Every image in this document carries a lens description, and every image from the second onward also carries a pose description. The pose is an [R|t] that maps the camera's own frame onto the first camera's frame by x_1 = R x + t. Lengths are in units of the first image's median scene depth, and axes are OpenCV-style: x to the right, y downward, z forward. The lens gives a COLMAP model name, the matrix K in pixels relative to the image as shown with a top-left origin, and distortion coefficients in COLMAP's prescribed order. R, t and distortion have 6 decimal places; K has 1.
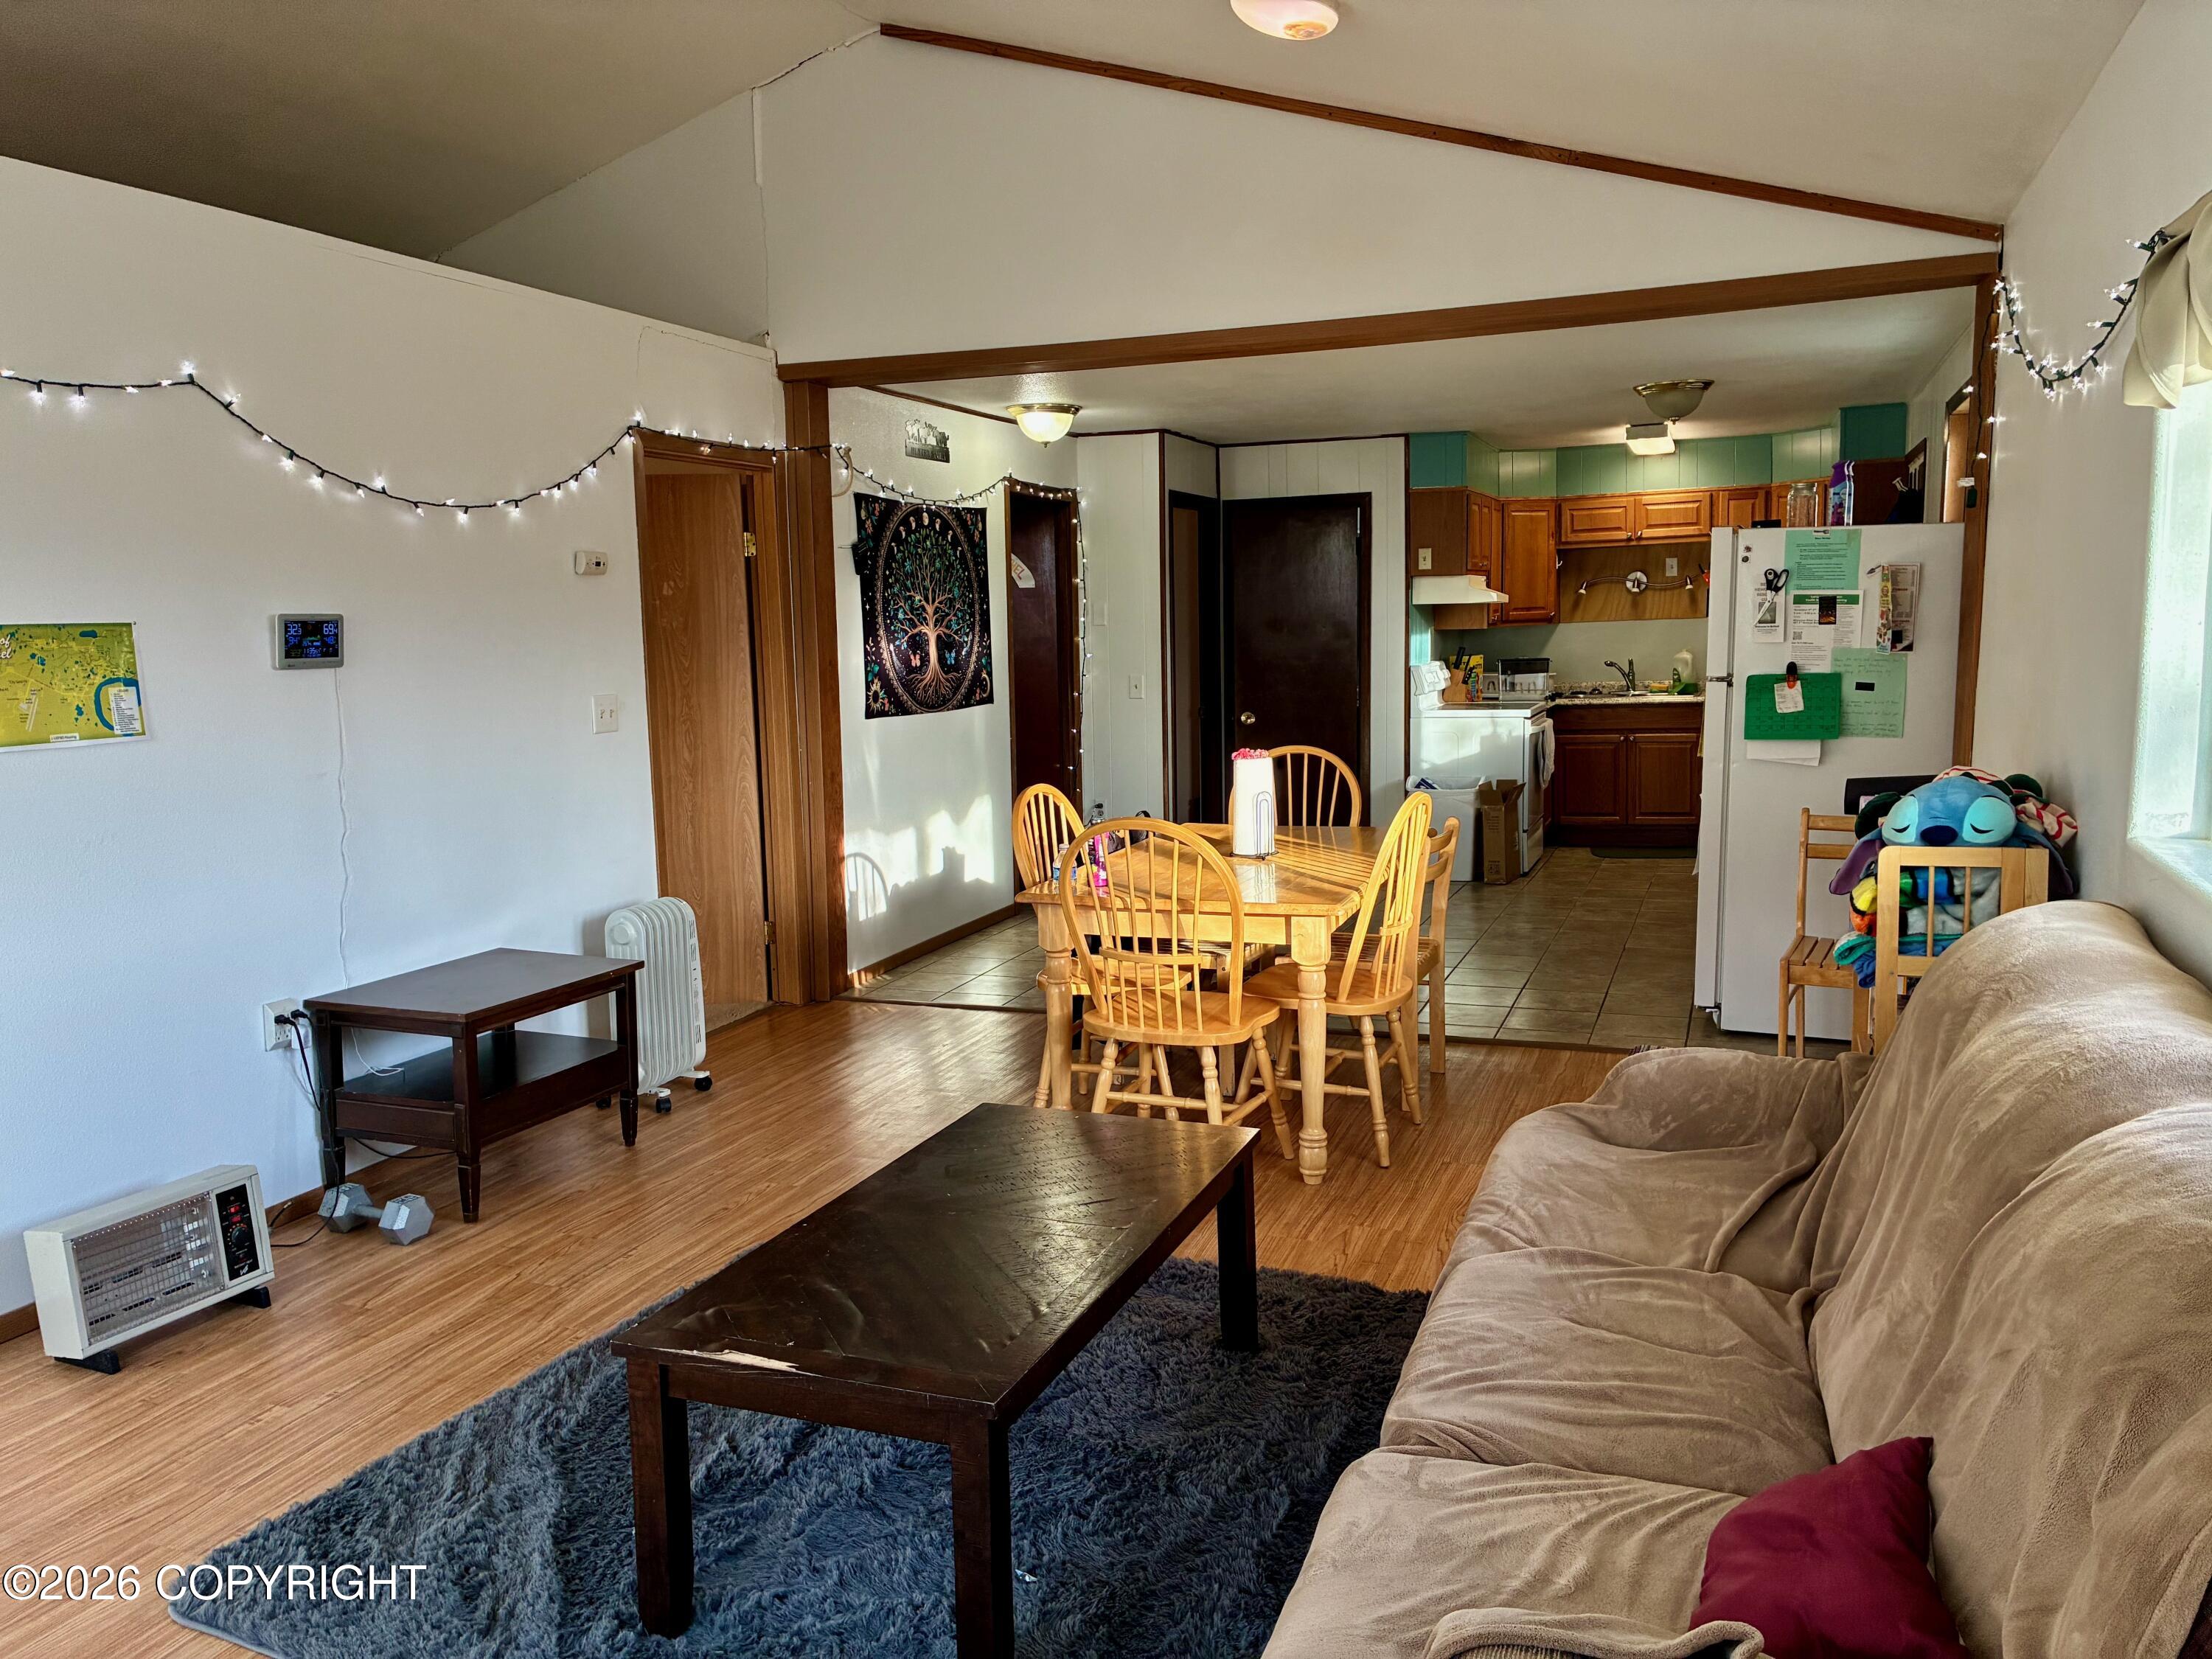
lens RADIAL K [[1671.2, 0, 1098.3], [0, 1671.2, 860.4], [0, 0, 1]] dist [0.002181, 0.000359]
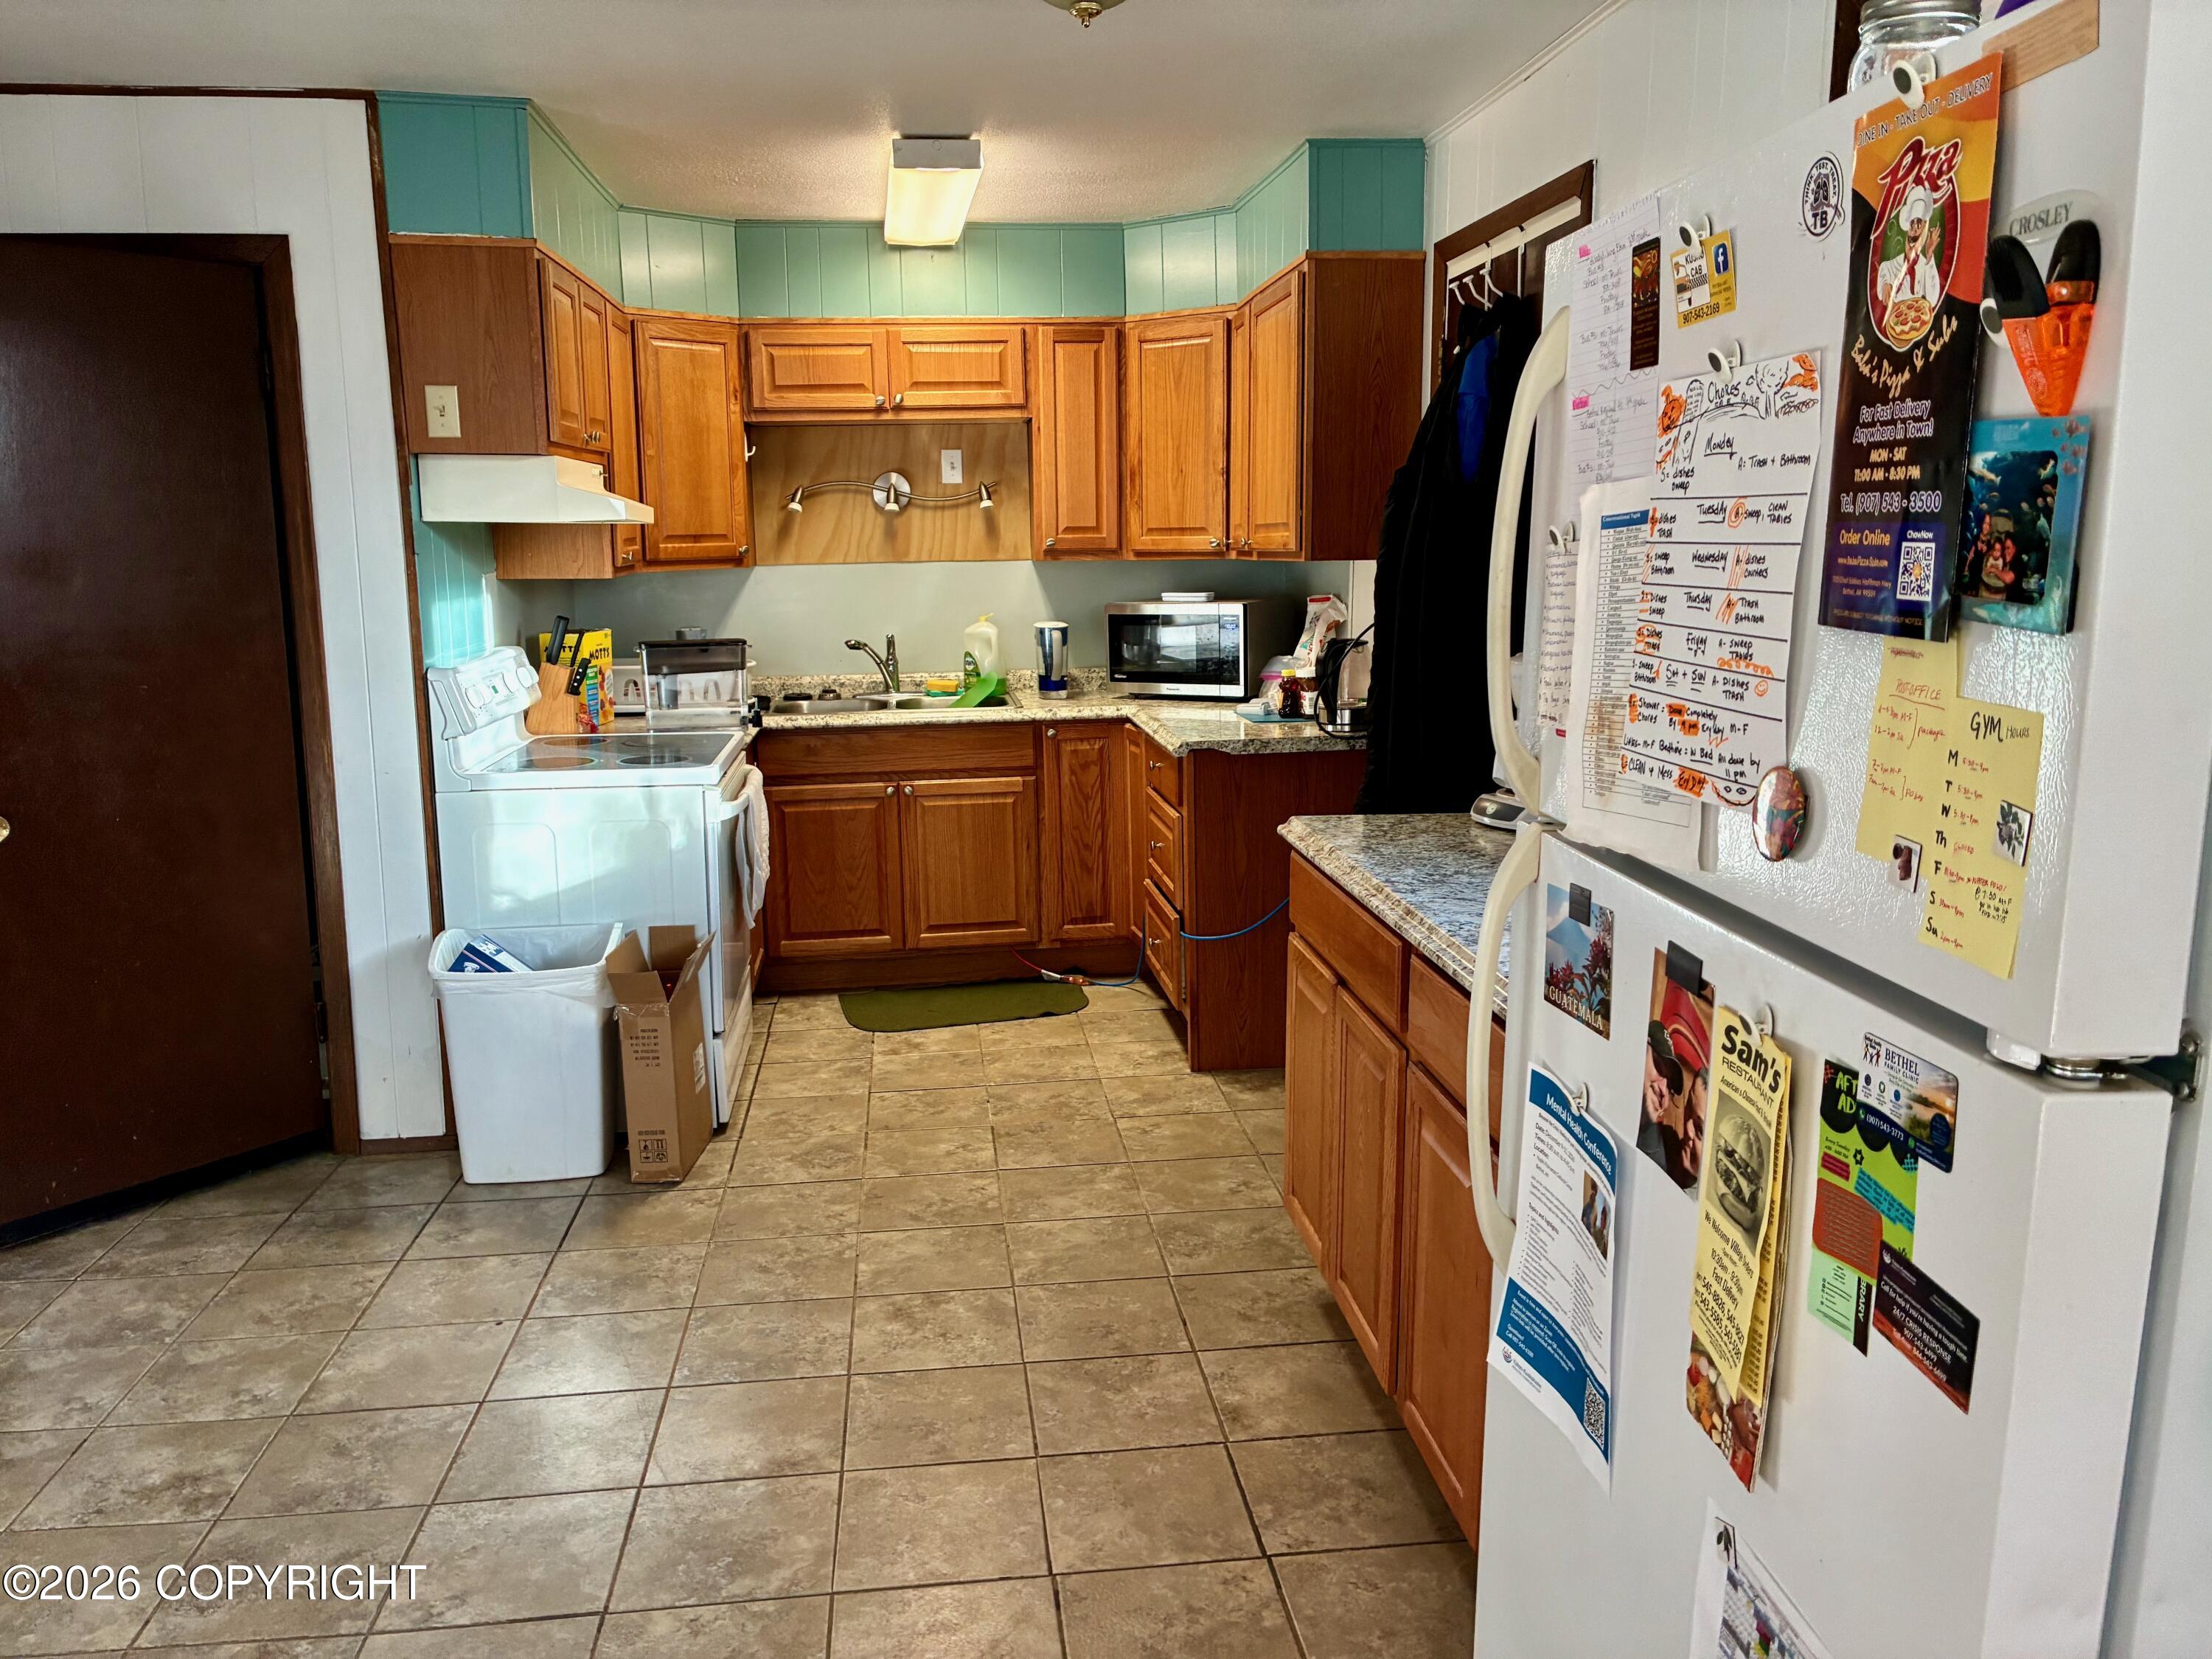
lens RADIAL K [[1685.0, 0, 1106.0], [0, 1685.0, 829.5], [0, 0, 1]] dist [0.003412, 0.005923]
pose [[0.883544, -0.059550, 0.464548, 0.175575], [0.049179, 0.998197, 0.034424, -0.103965], [-0.465760, -0.007569, 0.884879, 0.691049]]
